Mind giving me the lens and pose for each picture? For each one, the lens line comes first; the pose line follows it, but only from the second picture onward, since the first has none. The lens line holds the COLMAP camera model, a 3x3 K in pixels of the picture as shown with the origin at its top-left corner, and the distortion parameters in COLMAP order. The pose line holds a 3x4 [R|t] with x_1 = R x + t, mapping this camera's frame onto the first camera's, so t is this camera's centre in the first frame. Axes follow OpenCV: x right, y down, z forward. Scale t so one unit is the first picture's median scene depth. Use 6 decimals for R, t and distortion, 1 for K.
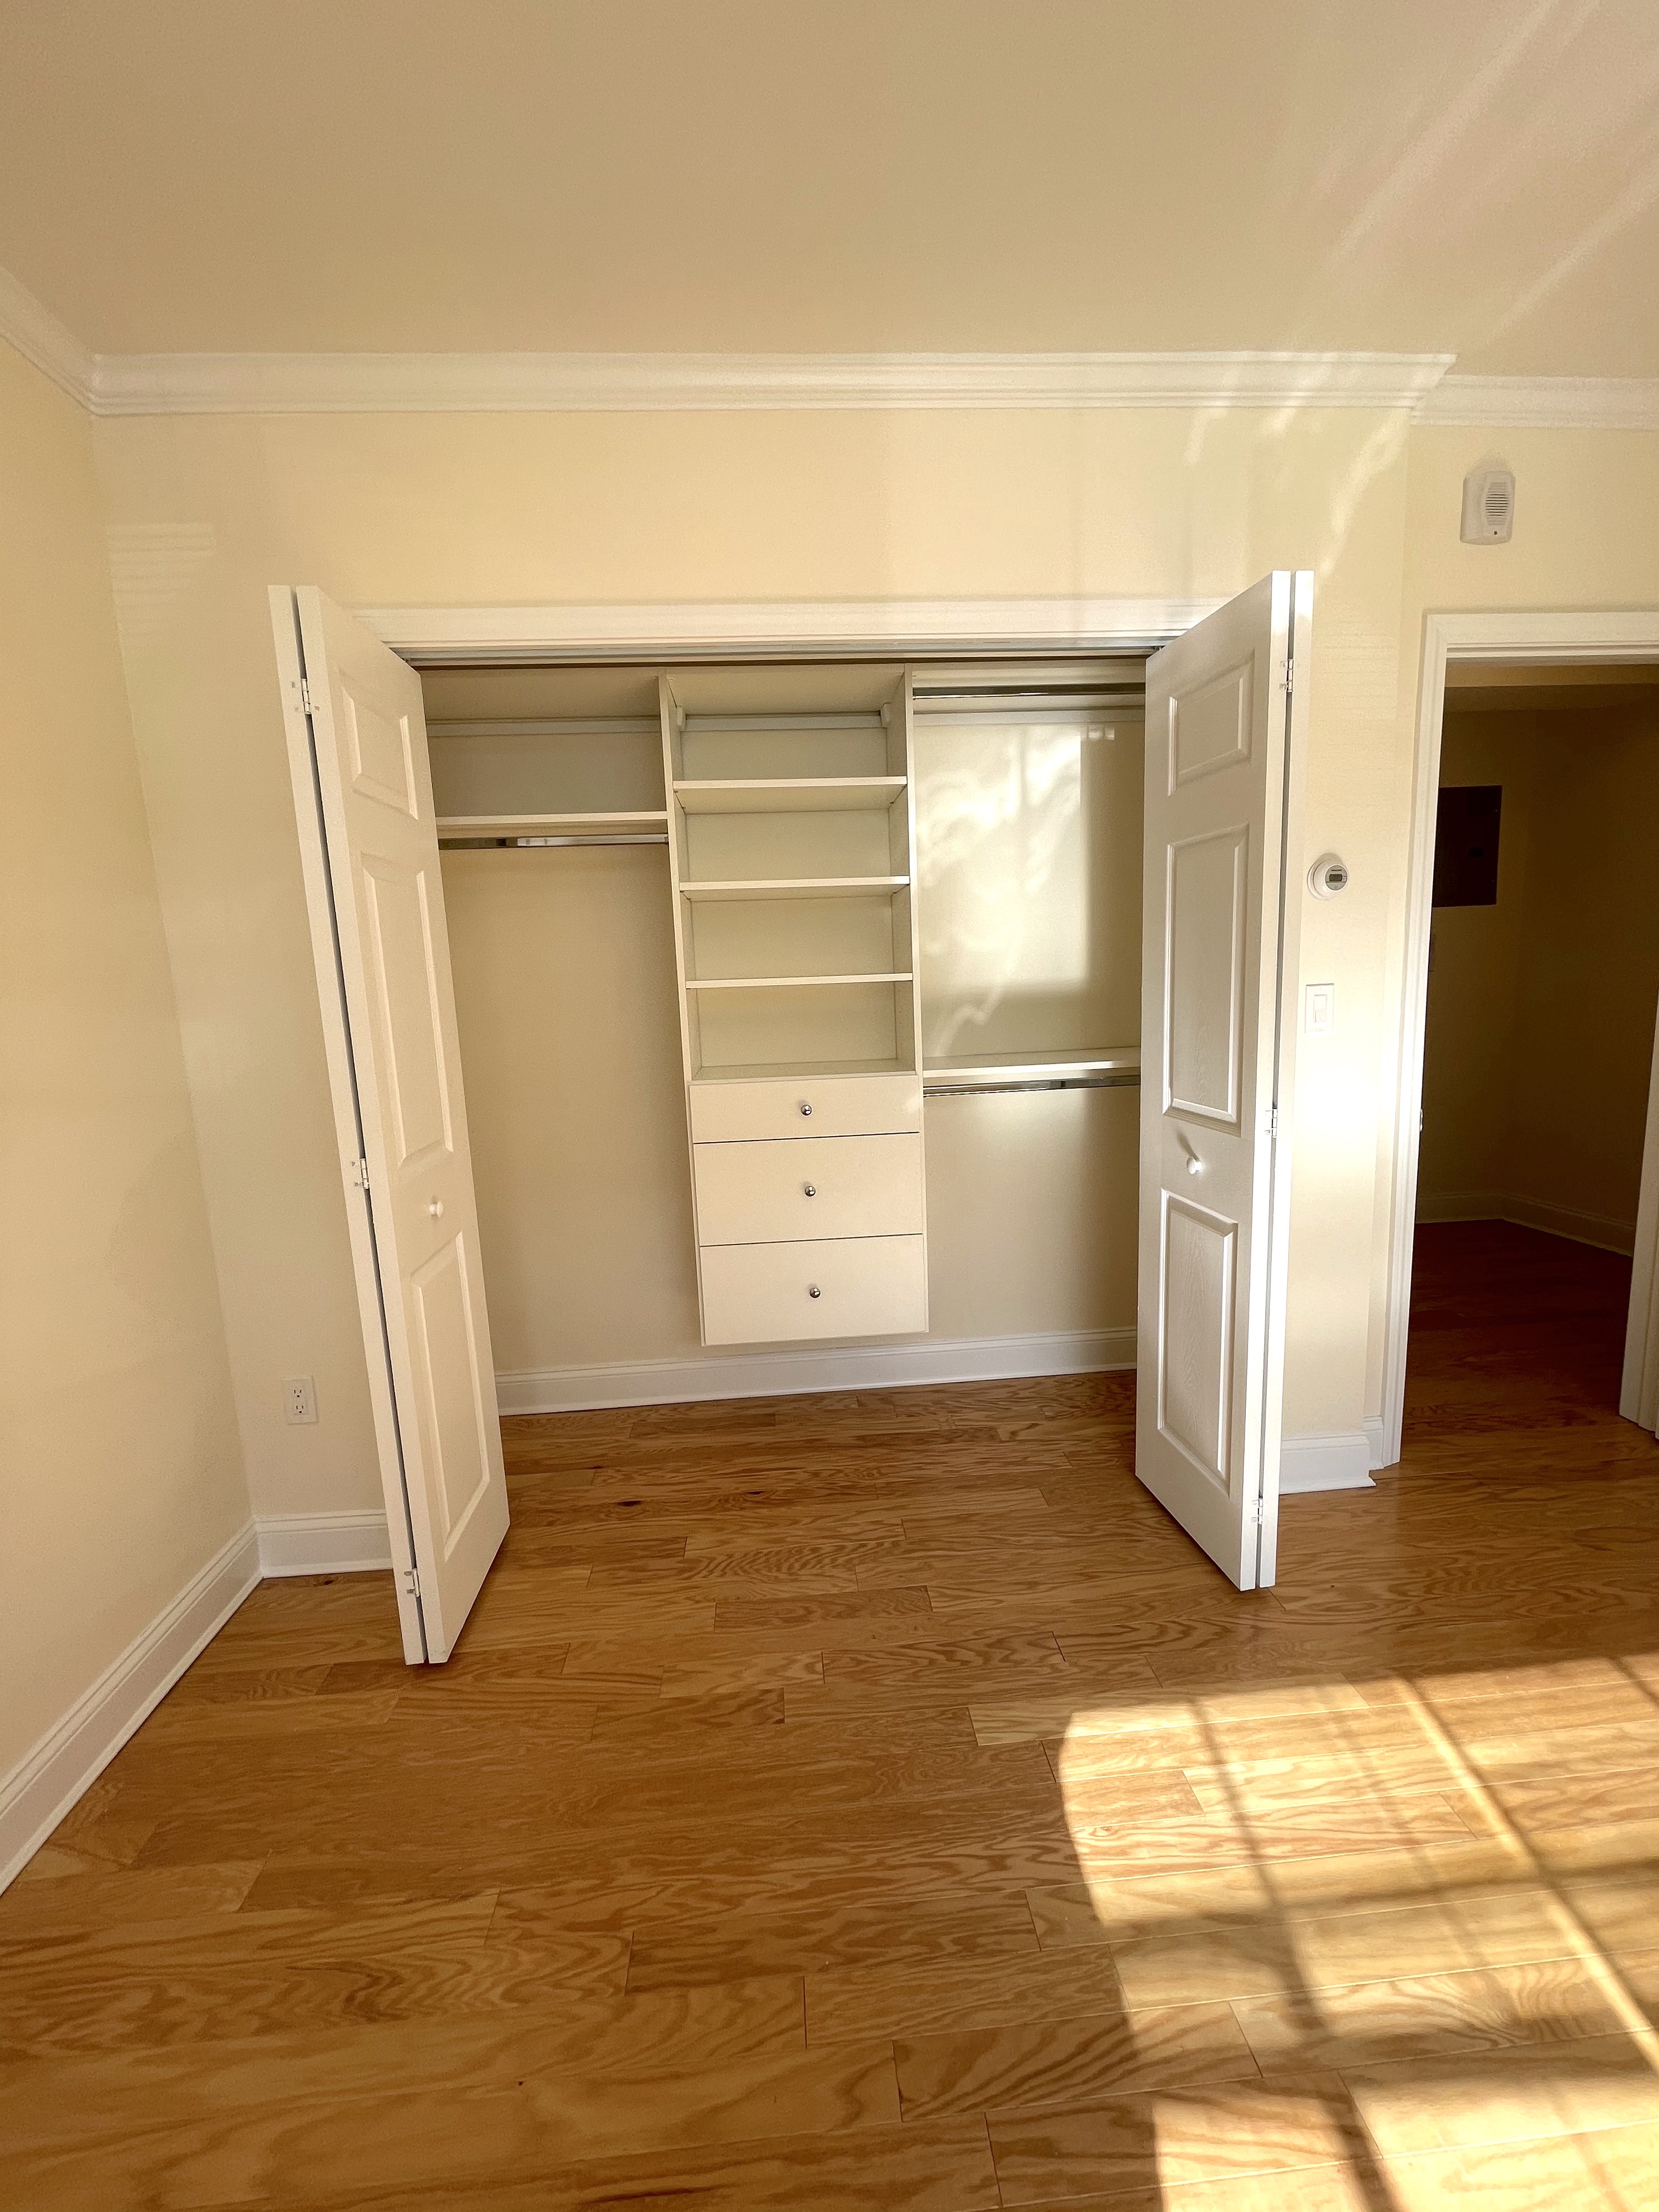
lens RADIAL K [[893.9, 0, 824.8], [0, 893.9, 1114.9], [0, 0, 1]] dist [-0.003565, -0.000029]
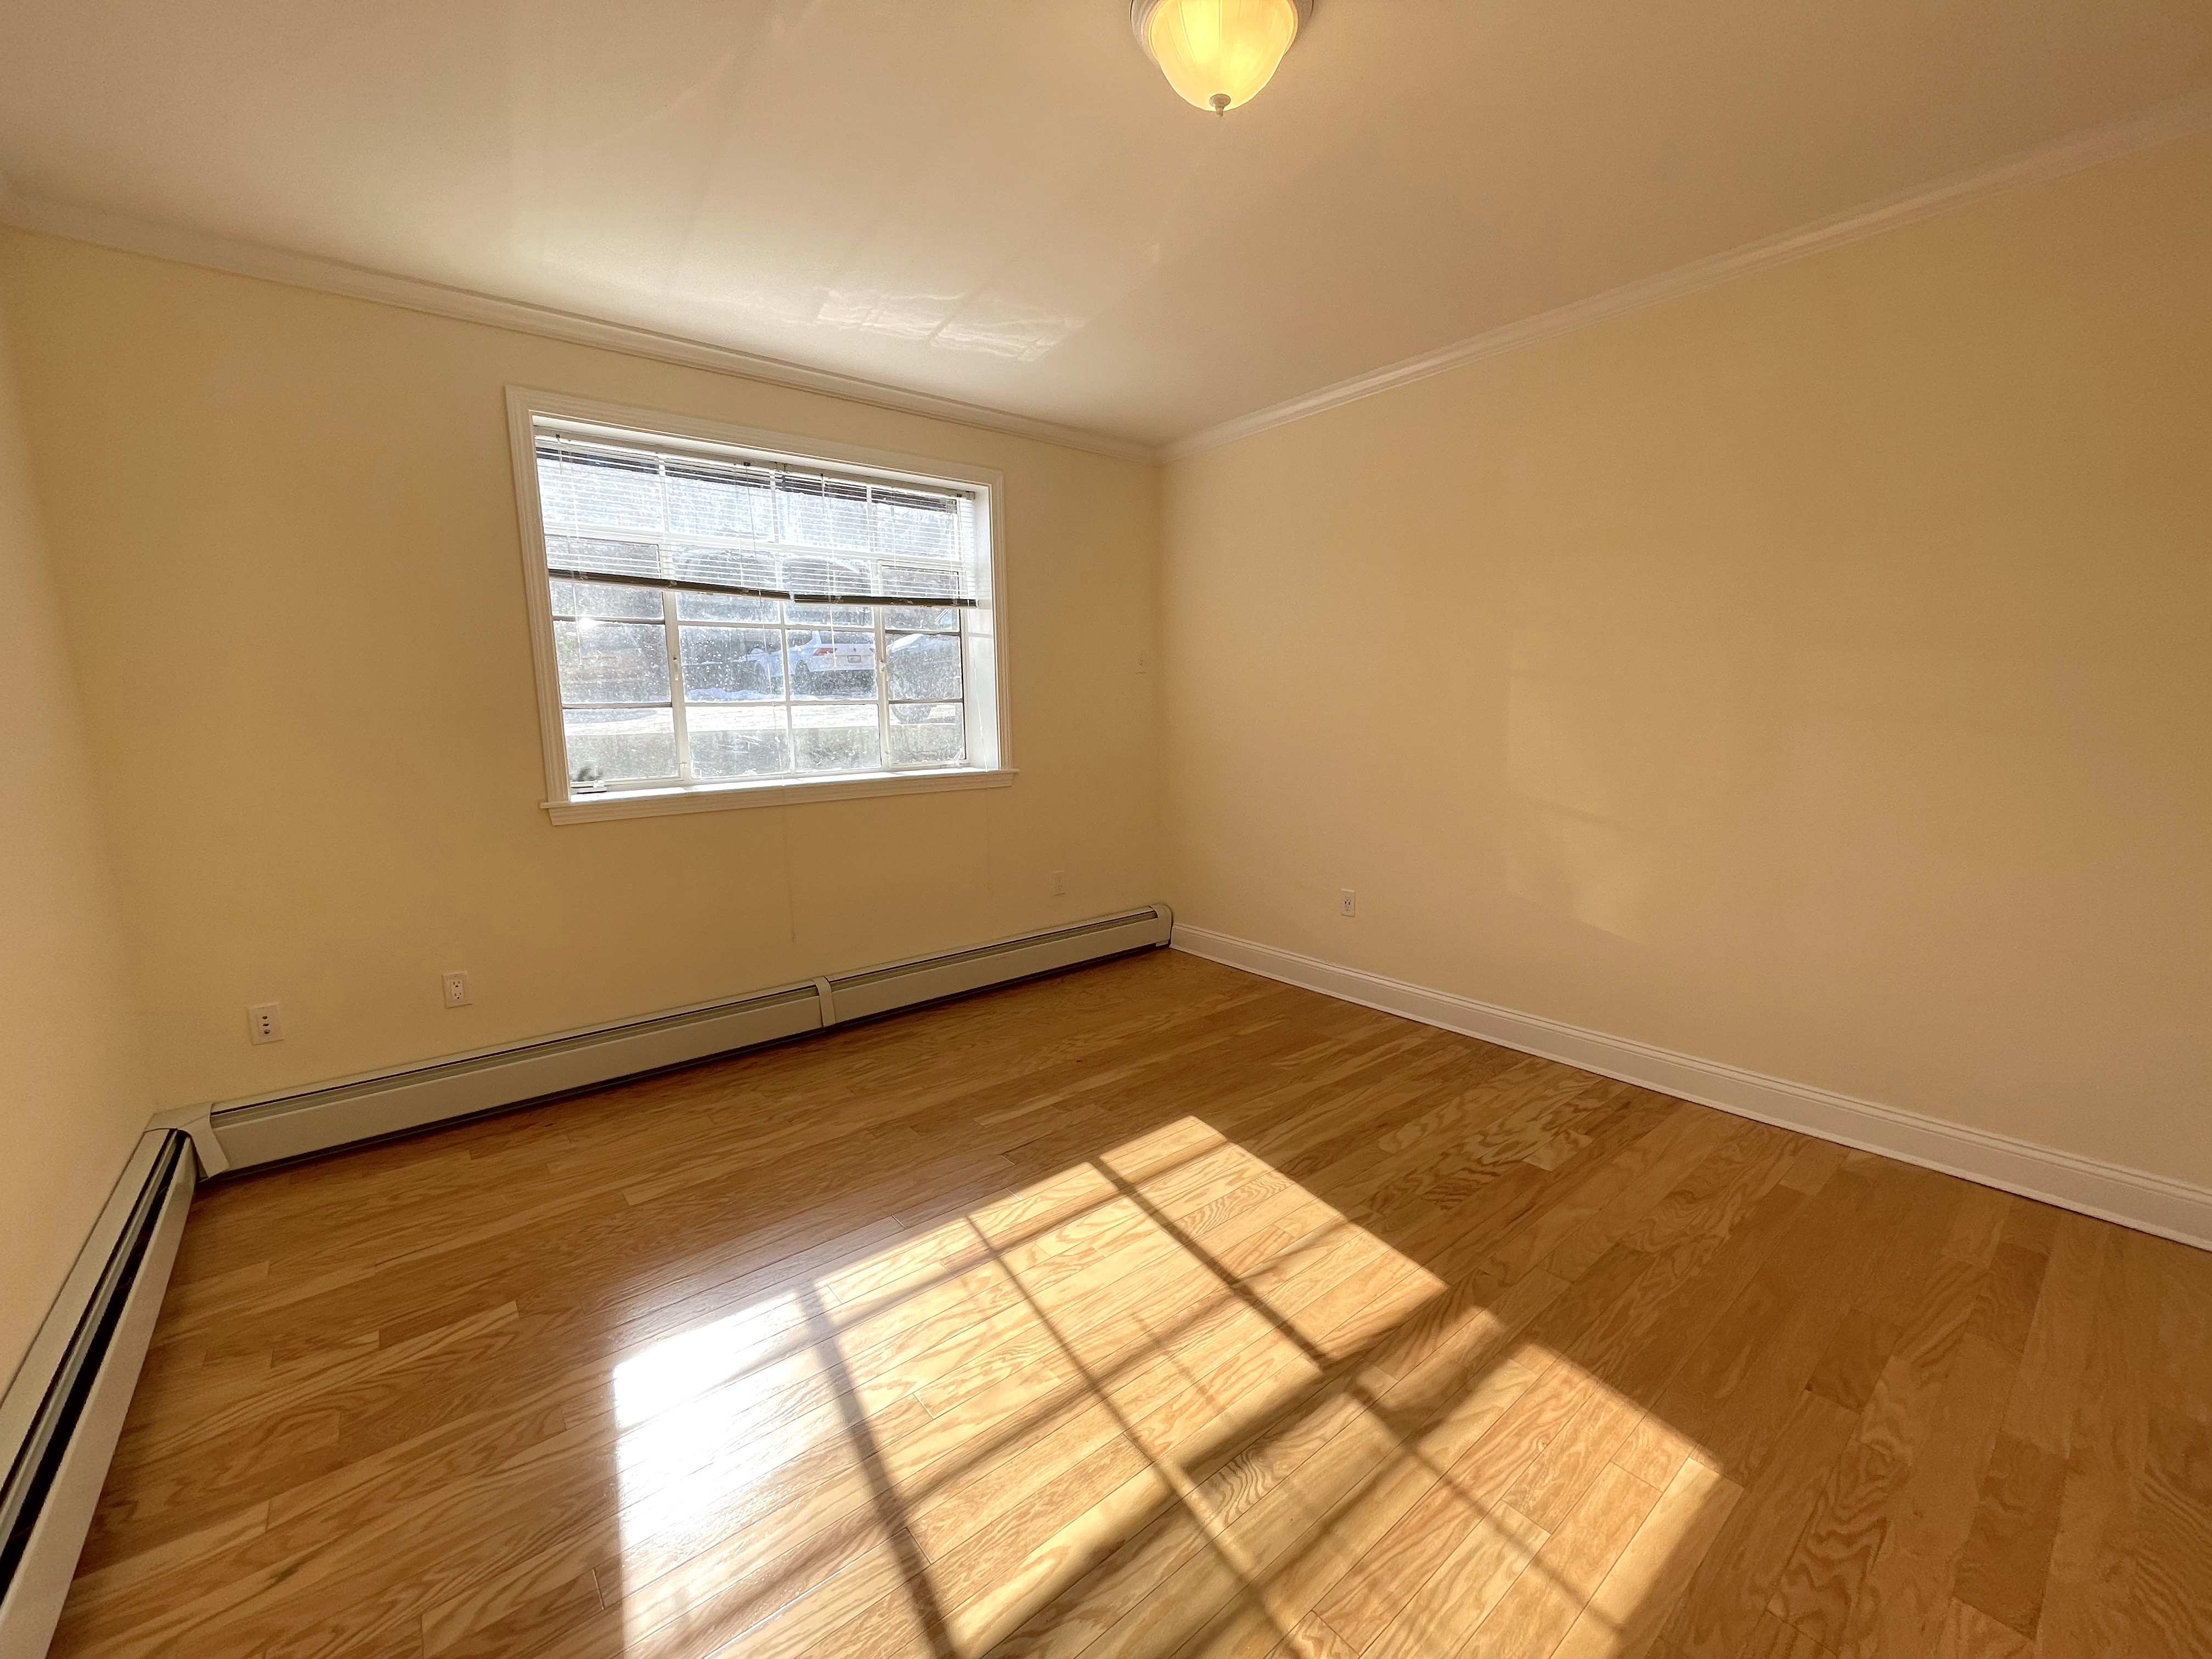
lens RADIAL K [[893.9, 0, 1104.4], [0, 893.9, 829.7], [0, 0, 1]] dist [-0.003565, -0.000029]
pose [[-0.816794, 0.136975, -0.560433, 1.402081], [-0.031075, 0.959551, 0.279813, -0.262852], [0.576092, 0.245965, -0.779500, 1.477012]]
